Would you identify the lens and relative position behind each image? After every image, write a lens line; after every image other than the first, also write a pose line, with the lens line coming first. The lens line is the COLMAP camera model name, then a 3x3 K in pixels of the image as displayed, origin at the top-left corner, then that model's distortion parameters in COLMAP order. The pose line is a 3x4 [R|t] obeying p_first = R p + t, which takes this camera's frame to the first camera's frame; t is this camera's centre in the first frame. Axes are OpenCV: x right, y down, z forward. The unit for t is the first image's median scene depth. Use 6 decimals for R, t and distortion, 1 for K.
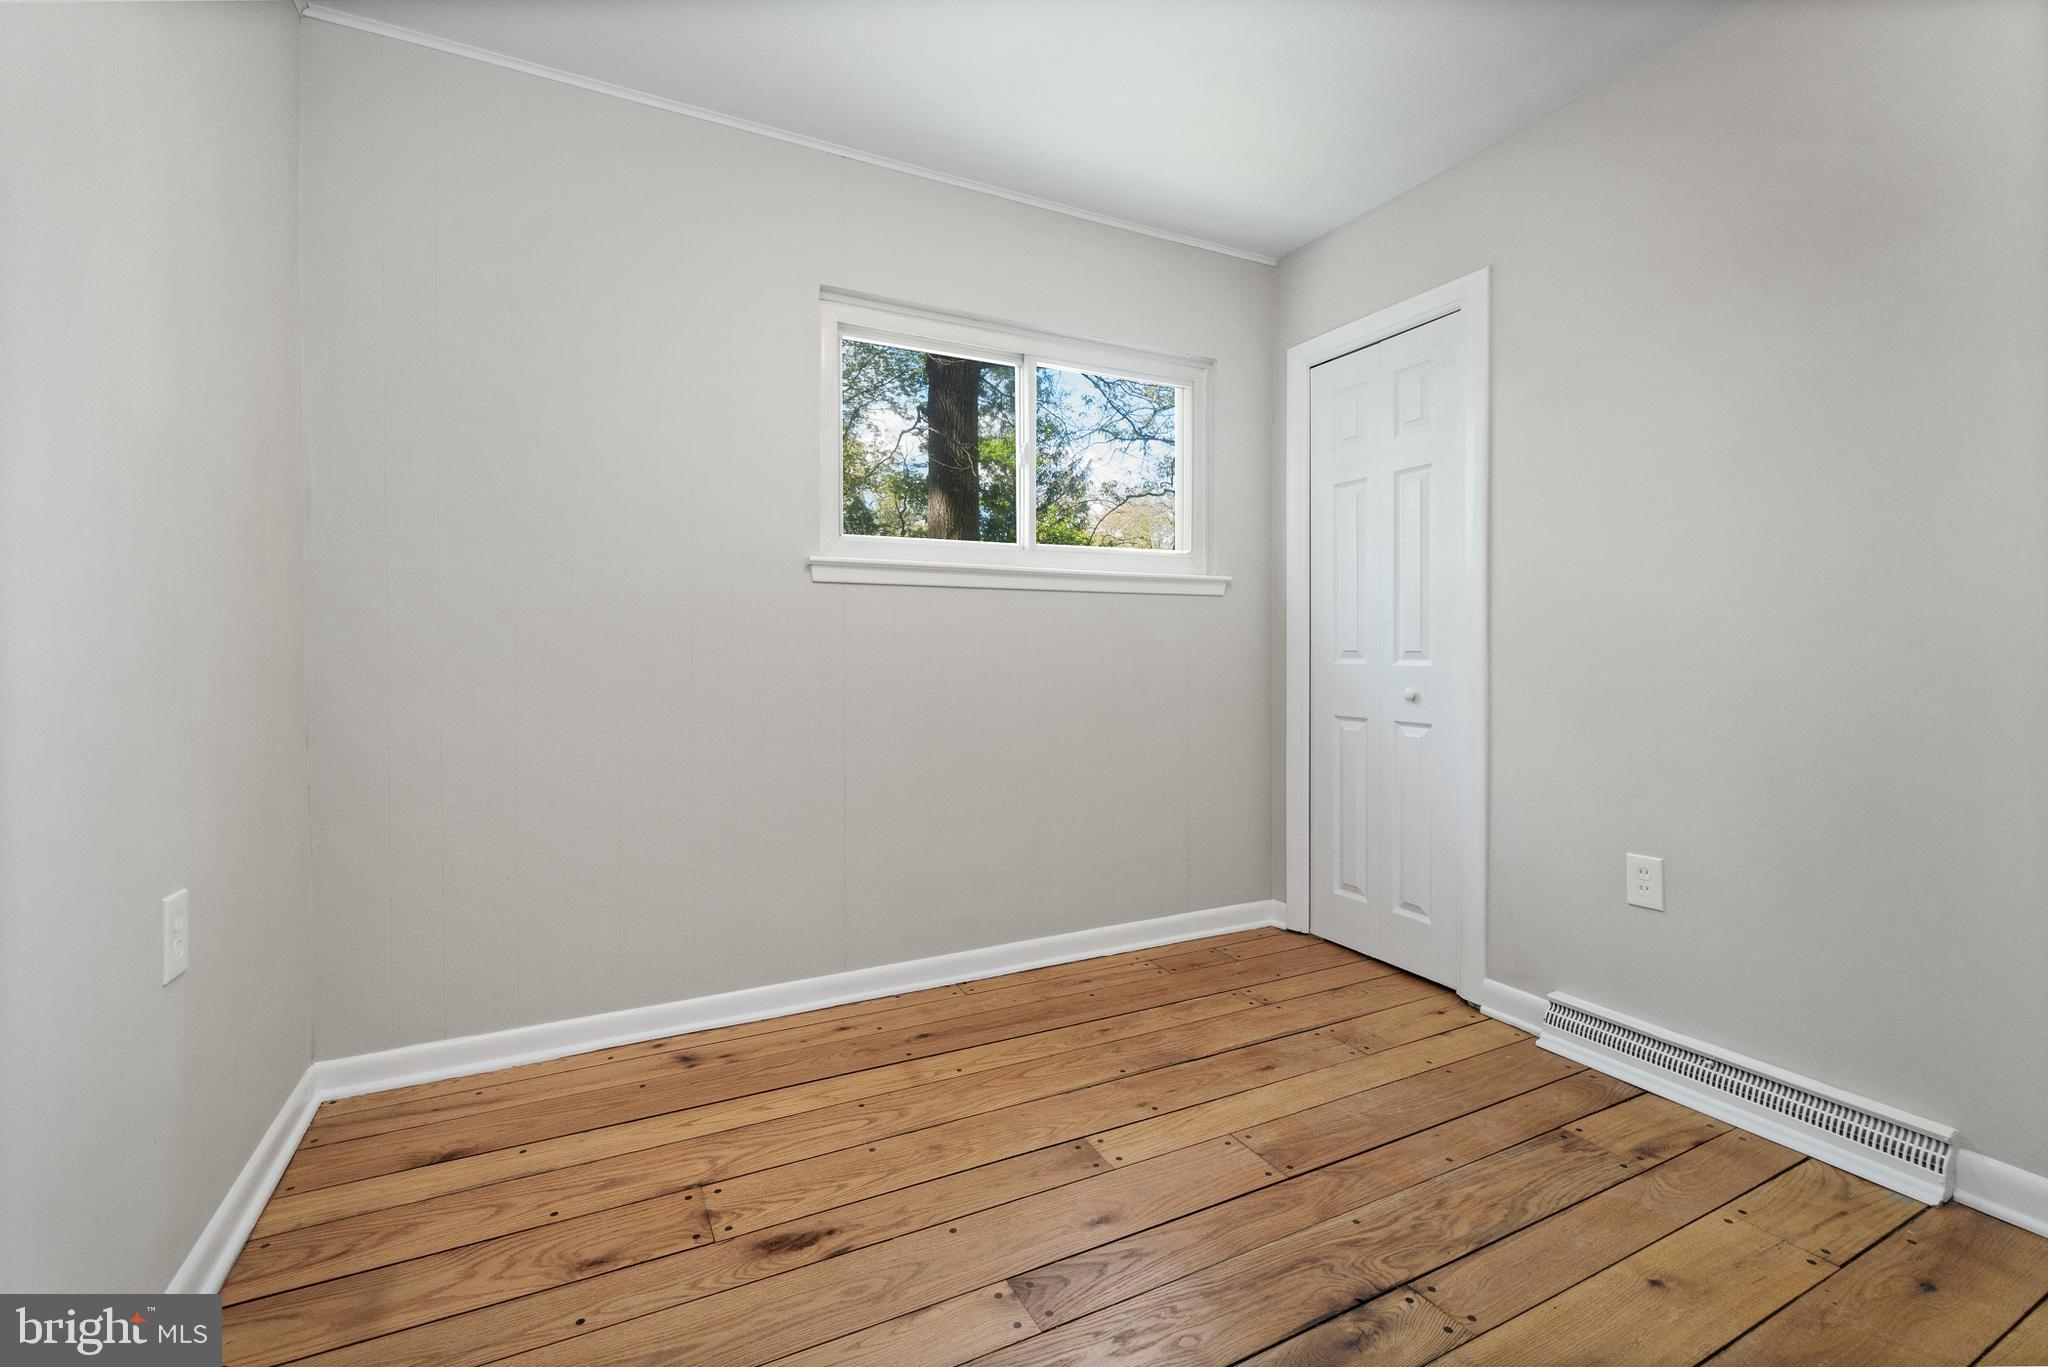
lens RADIAL K [[888.0, 0, 1018.0], [0, 888.0, 693.9], [0, 0, 1]] dist [-0.005715, 0.000736]
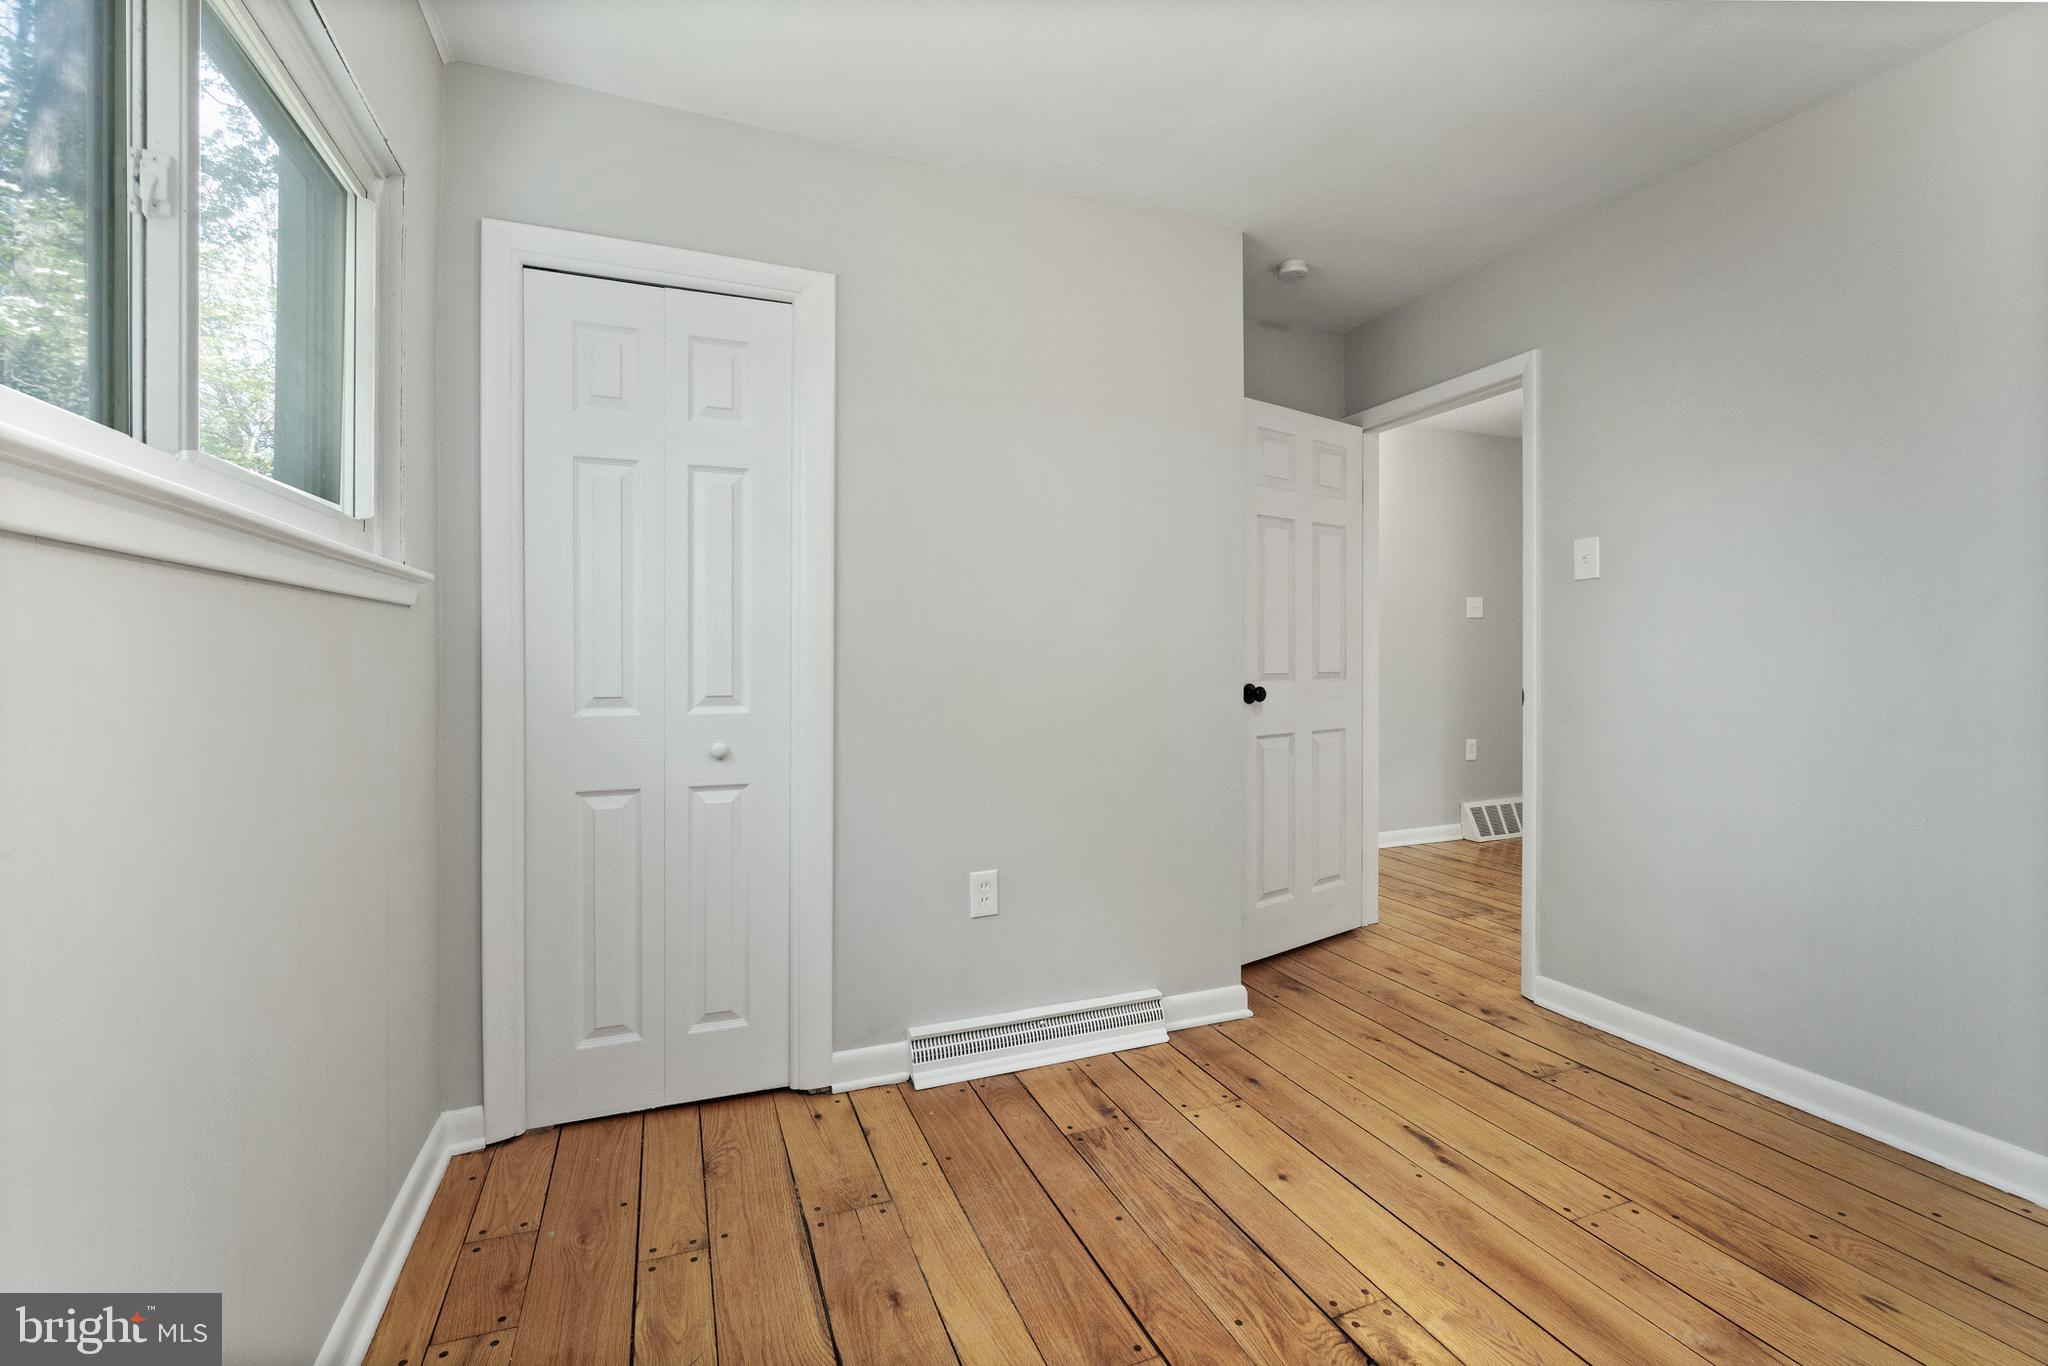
lens RADIAL K [[888.0, 0, 1014.8], [0, 888.0, 674.3], [0, 0, 1]] dist [-0.005715, 0.000736]
pose [[0.081428, -0.021560, 0.996446, -0.380190], [0.048382, 0.998673, 0.017654, -0.079651], [-0.995504, 0.046773, 0.082363, 0.772170]]
